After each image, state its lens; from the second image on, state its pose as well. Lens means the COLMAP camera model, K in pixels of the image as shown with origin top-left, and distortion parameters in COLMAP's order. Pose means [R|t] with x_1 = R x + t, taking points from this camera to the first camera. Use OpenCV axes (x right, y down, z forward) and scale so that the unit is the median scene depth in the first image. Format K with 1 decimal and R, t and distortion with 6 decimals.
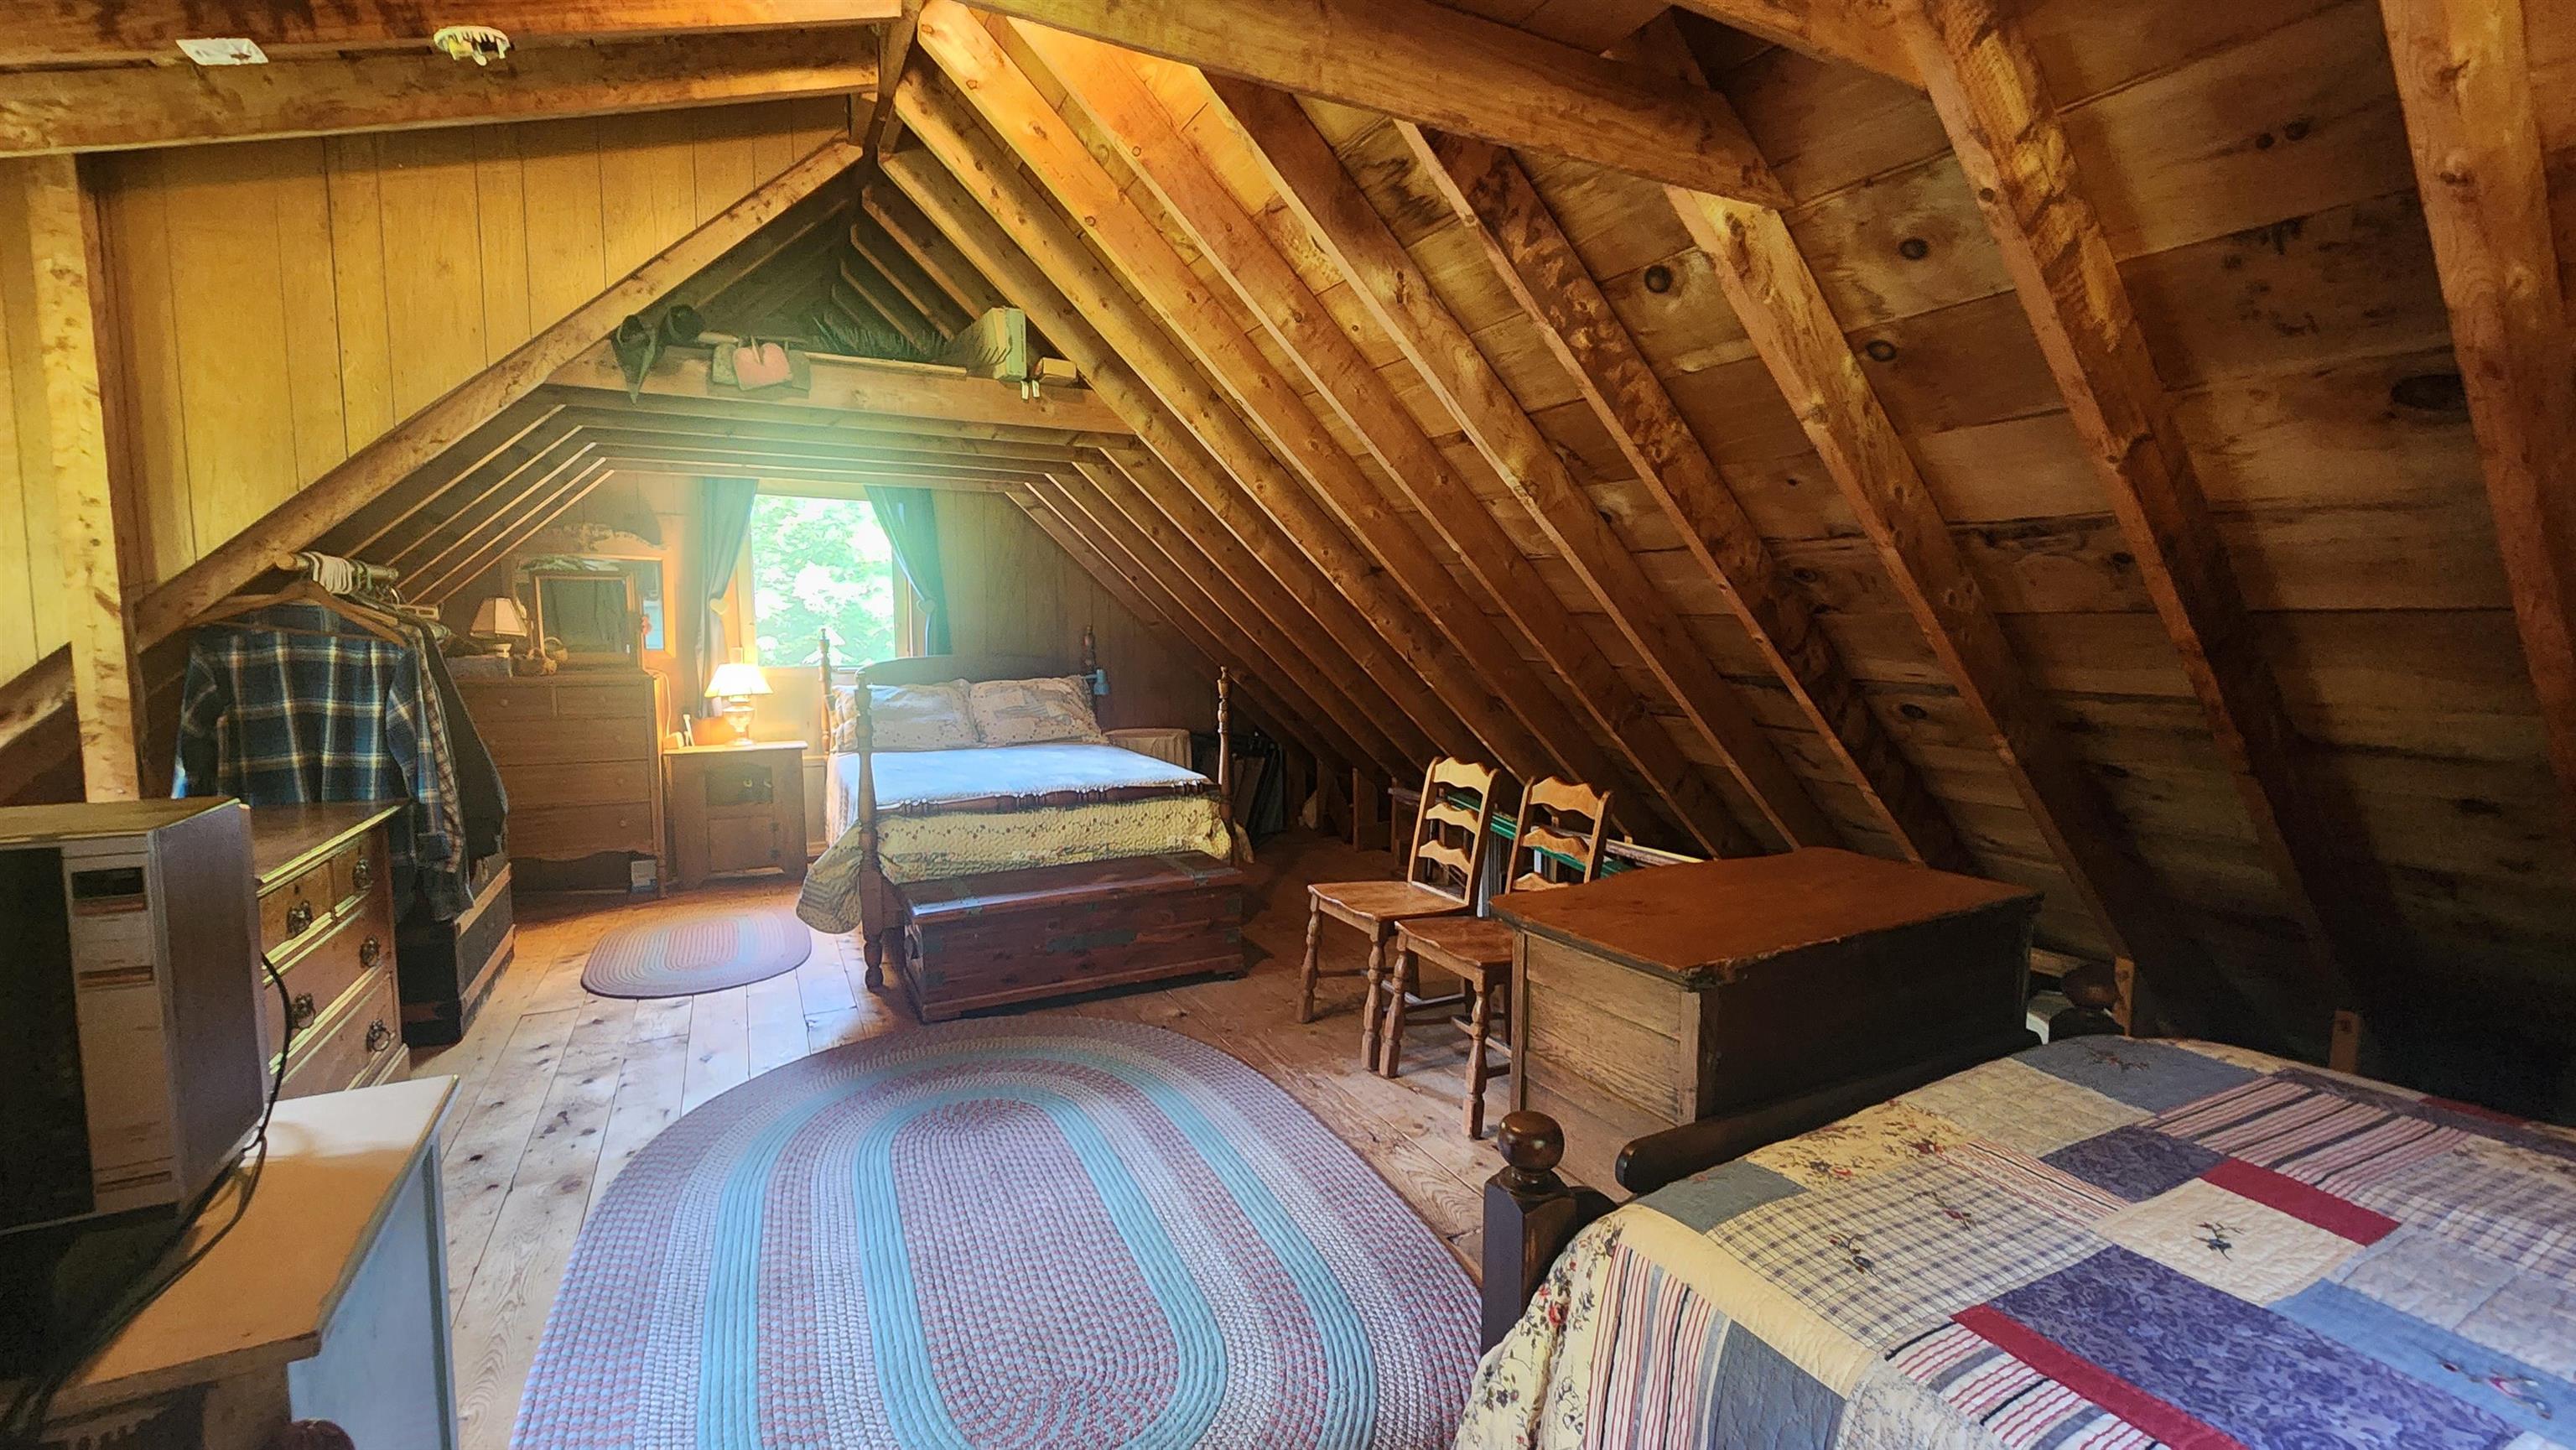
lens RADIAL K [[1077.7, 0, 1298.9], [0, 1077.7, 720.0], [0, 0, 1]] dist [0.000337, 0.000732]
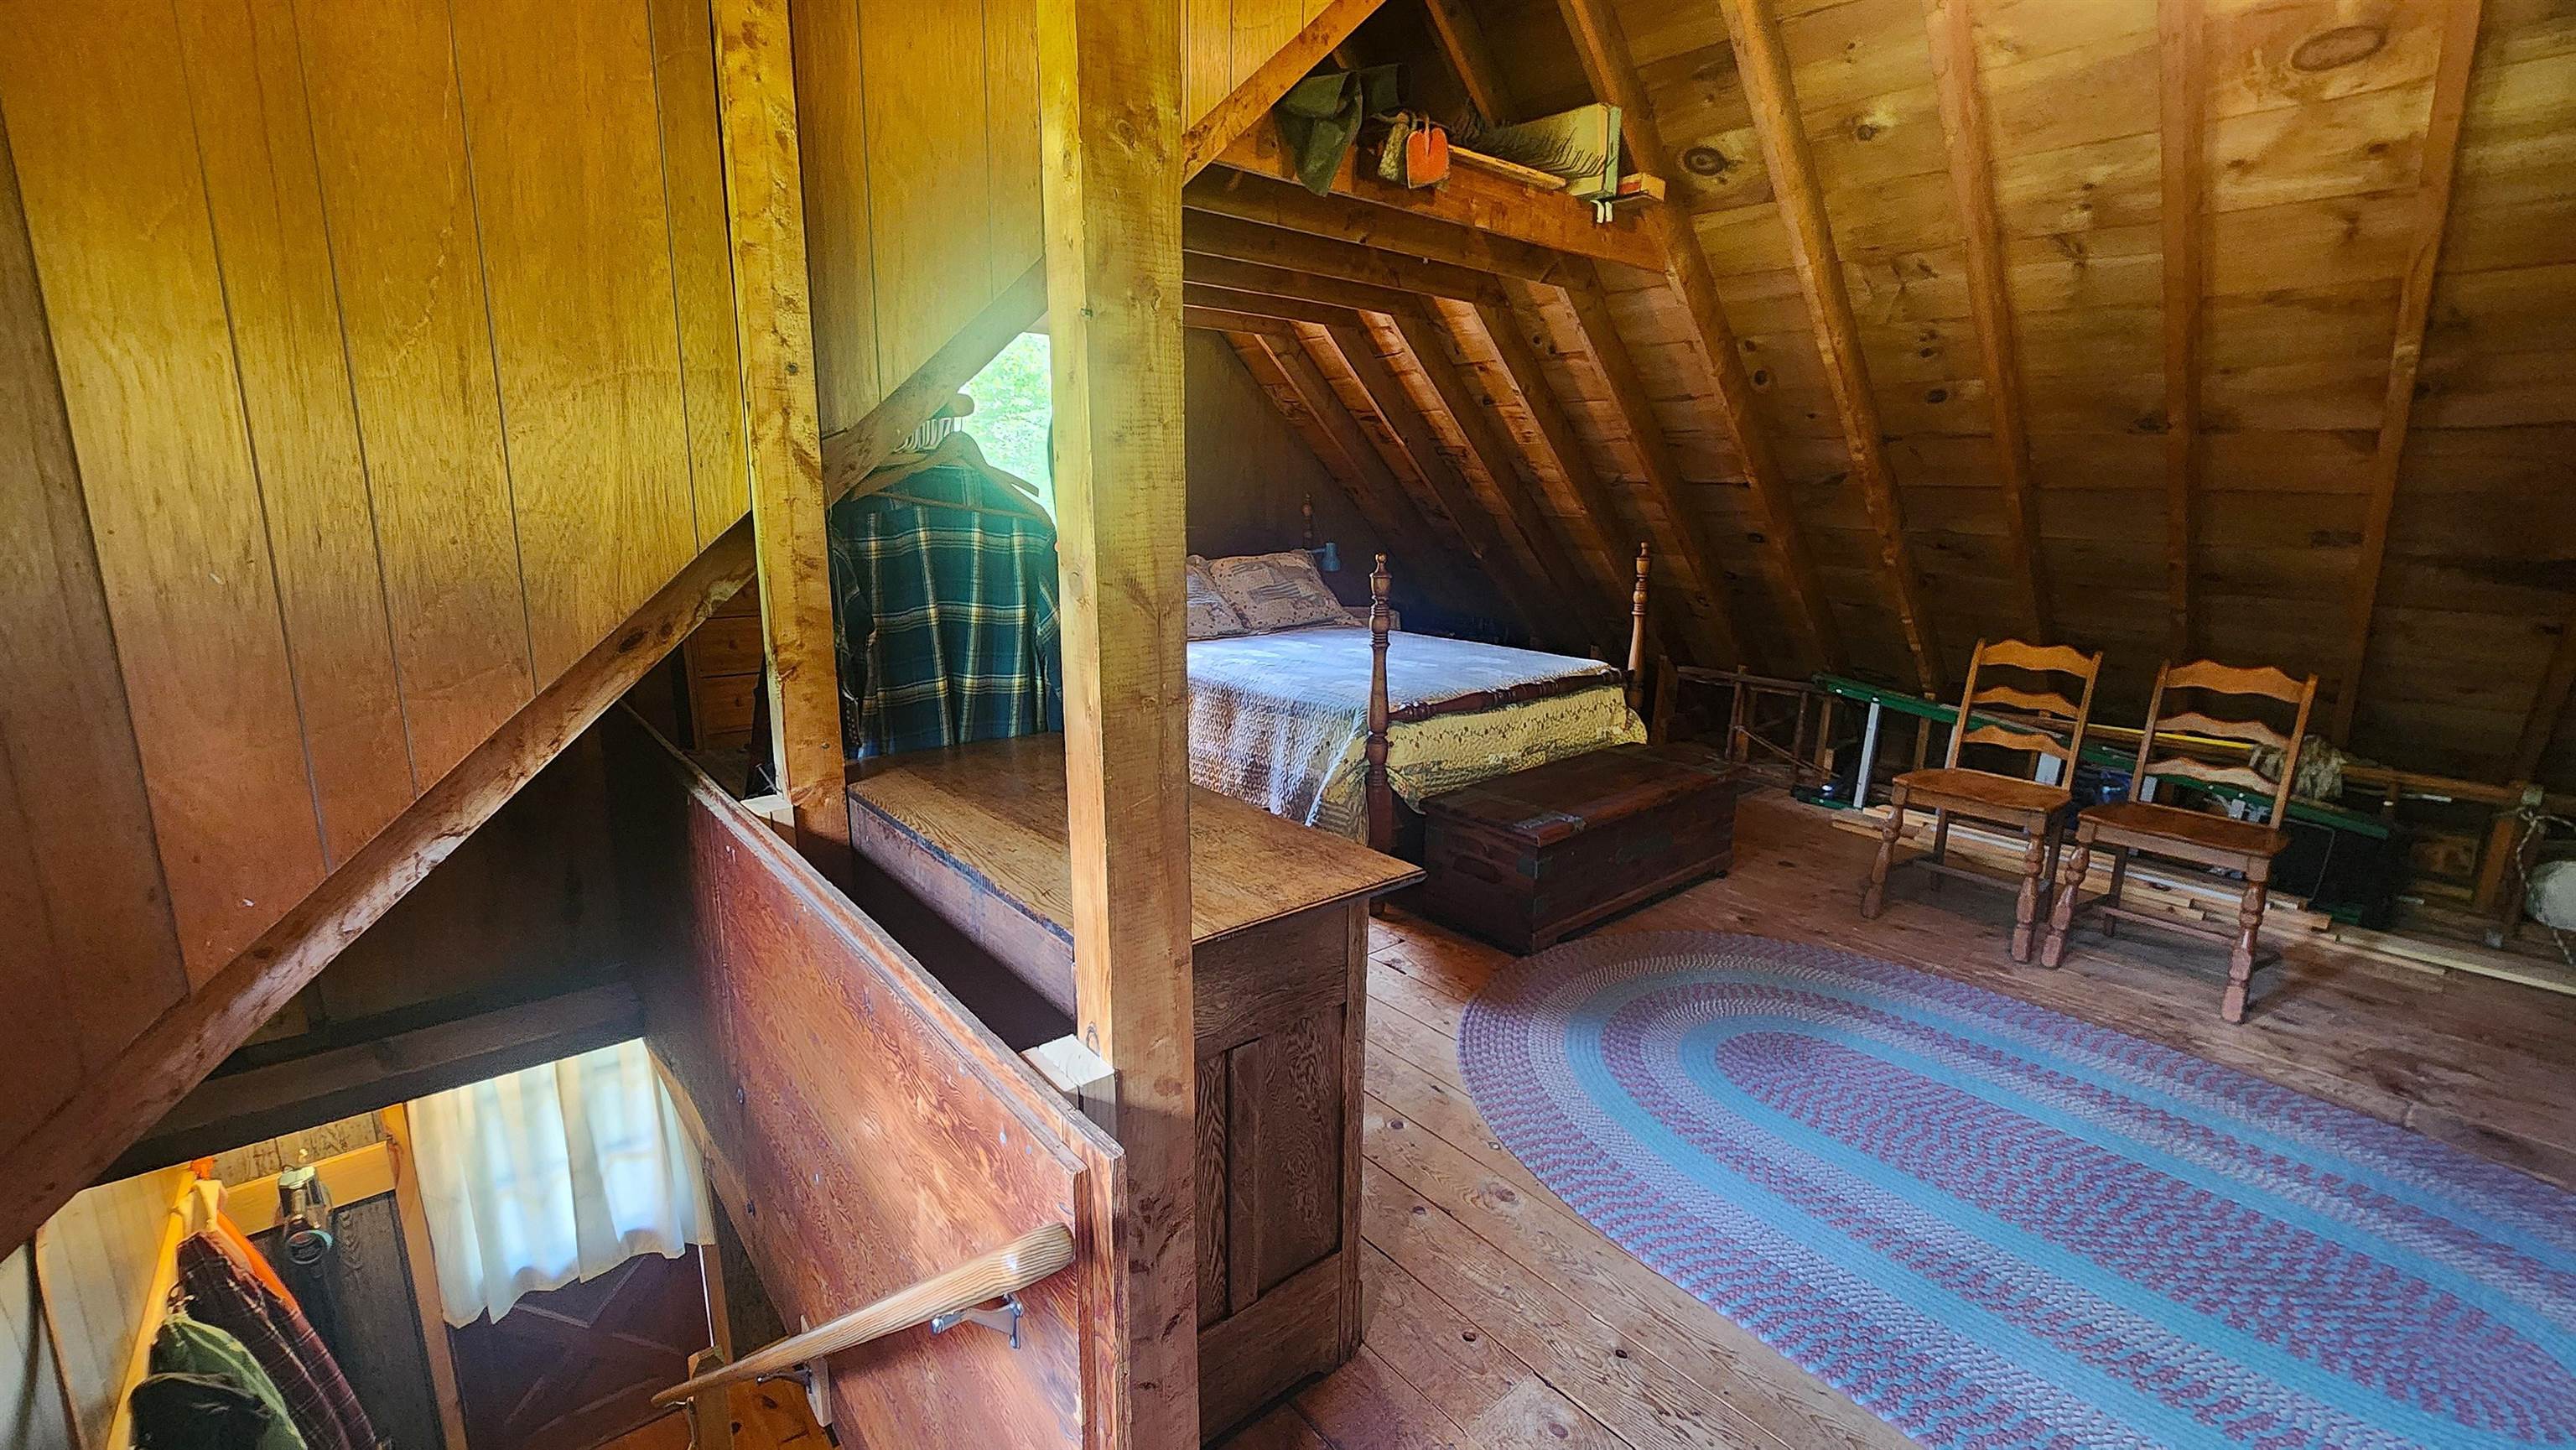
lens RADIAL K [[1077.7, 0, 1289.5], [0, 1077.7, 725.7], [0, 0, 1]] dist [0.000337, 0.000732]
pose [[0.972971, -0.041821, 0.227110, -0.744018], [0.011623, 0.991087, 0.132709, -0.026224], [-0.230636, -0.126482, 0.964785, 0.211911]]
